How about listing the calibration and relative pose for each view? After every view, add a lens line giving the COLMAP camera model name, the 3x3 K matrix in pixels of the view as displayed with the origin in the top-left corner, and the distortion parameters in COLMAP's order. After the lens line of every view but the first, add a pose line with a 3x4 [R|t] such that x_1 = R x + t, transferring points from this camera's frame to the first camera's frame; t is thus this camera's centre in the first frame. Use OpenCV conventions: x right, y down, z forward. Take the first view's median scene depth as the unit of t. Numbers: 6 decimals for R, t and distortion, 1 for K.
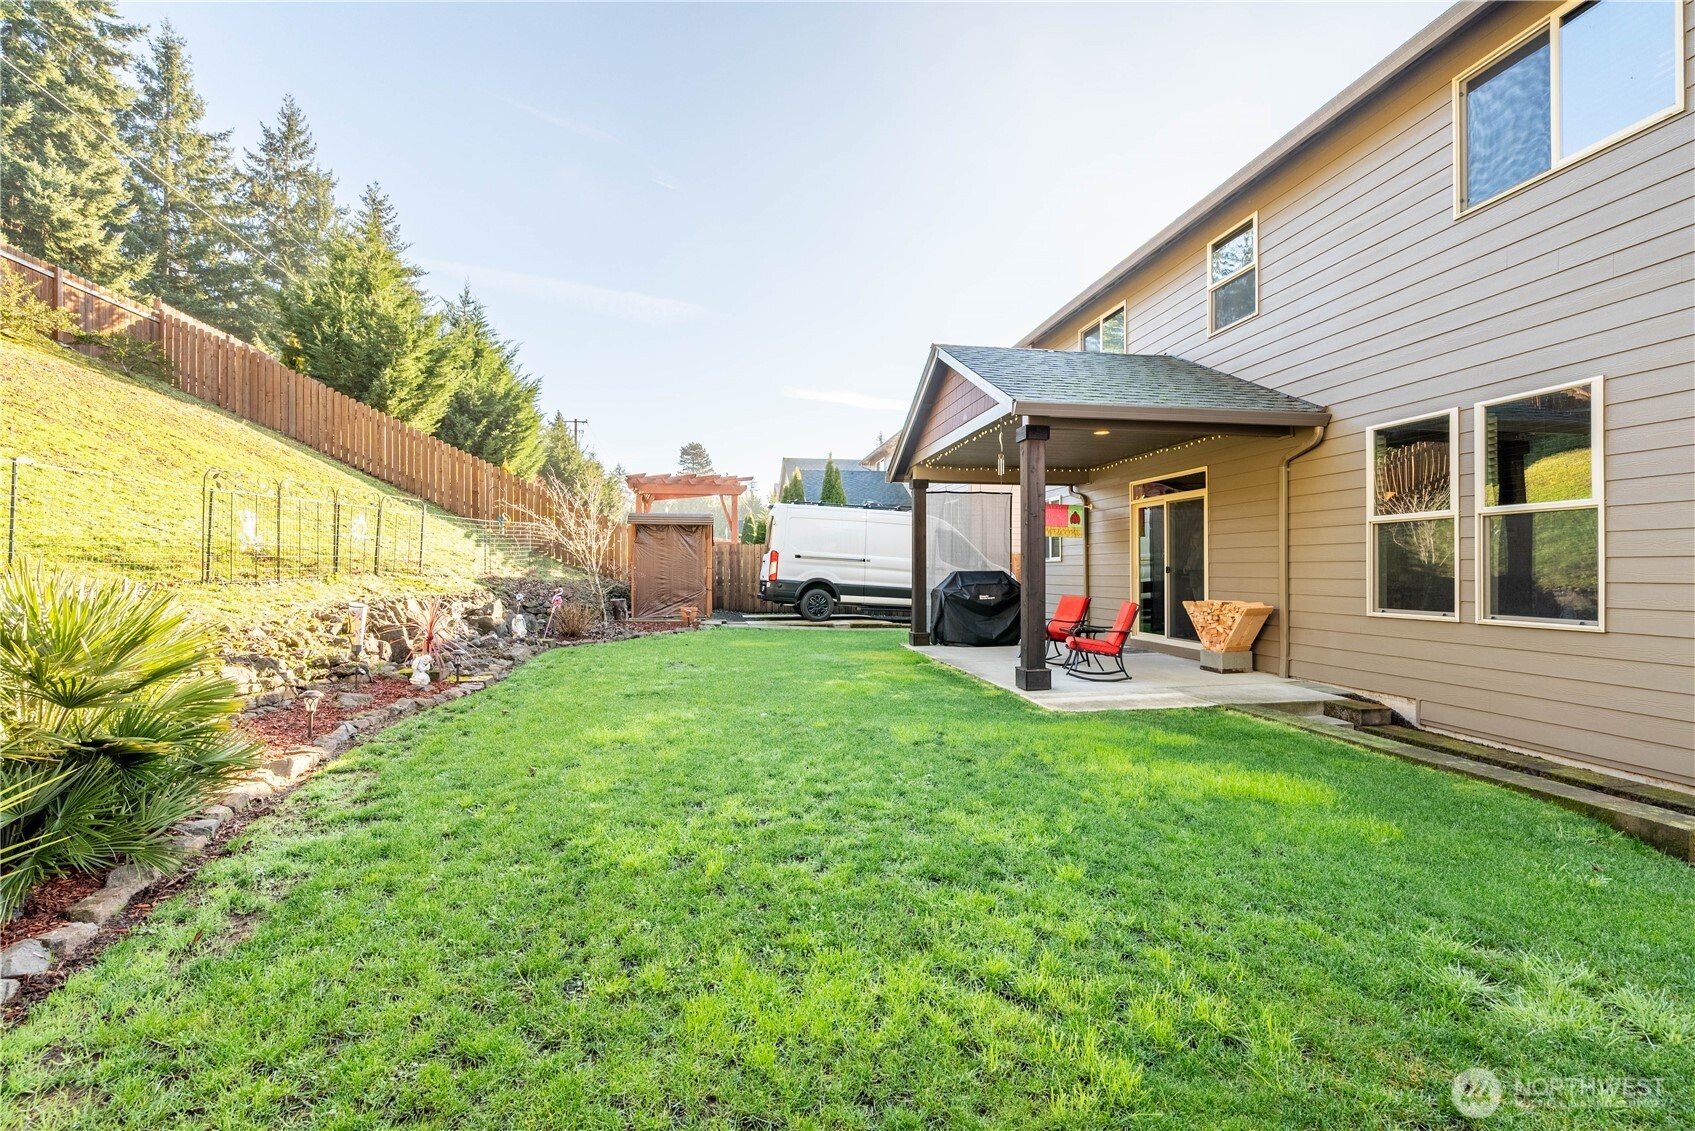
lens RADIAL K [[739.8, 0, 852.3], [0, 739.8, 565.4], [0, 0, 1]] dist [-0.002760, 0.000208]
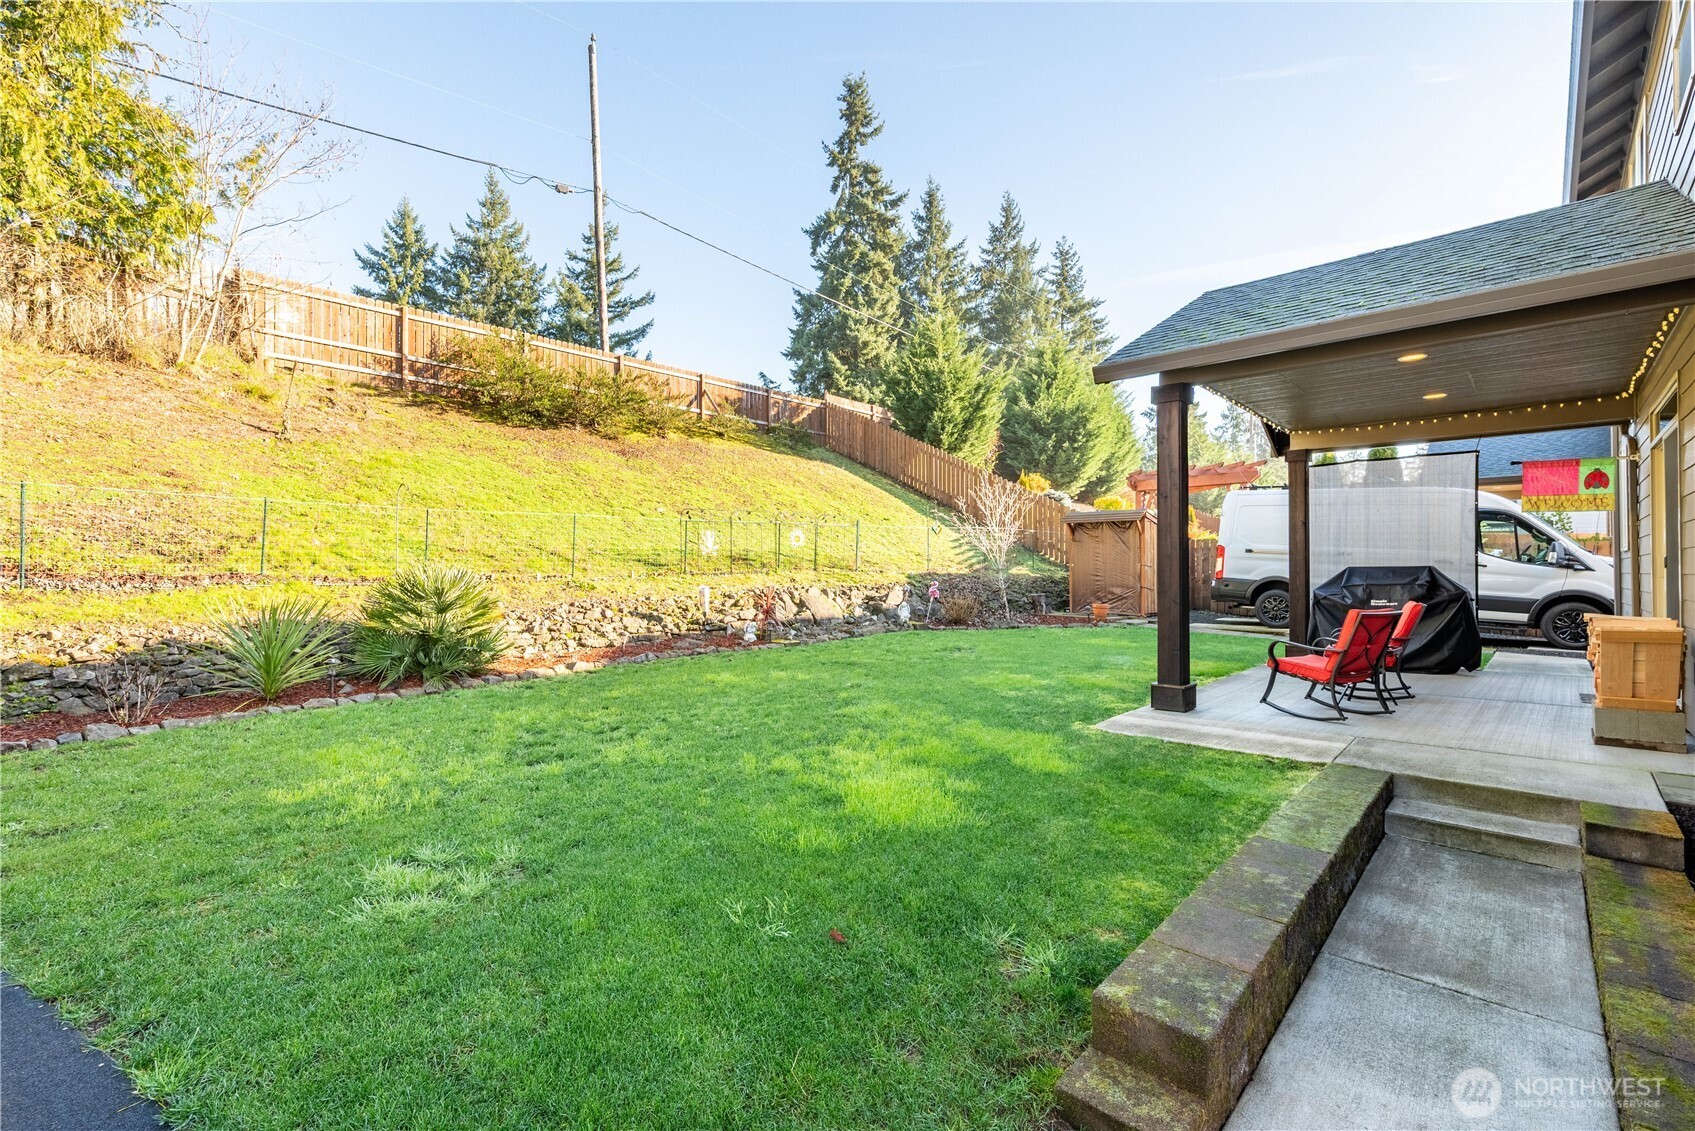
lens RADIAL K [[739.8, 0, 843.9], [0, 739.8, 565.3], [0, 0, 1]] dist [-0.002760, 0.000208]
pose [[0.596922, -0.005507, -0.802281, 0.128311], [0.004722, 0.999983, -0.003350, 0.001930], [0.802286, -0.001788, 0.596938, 0.042501]]
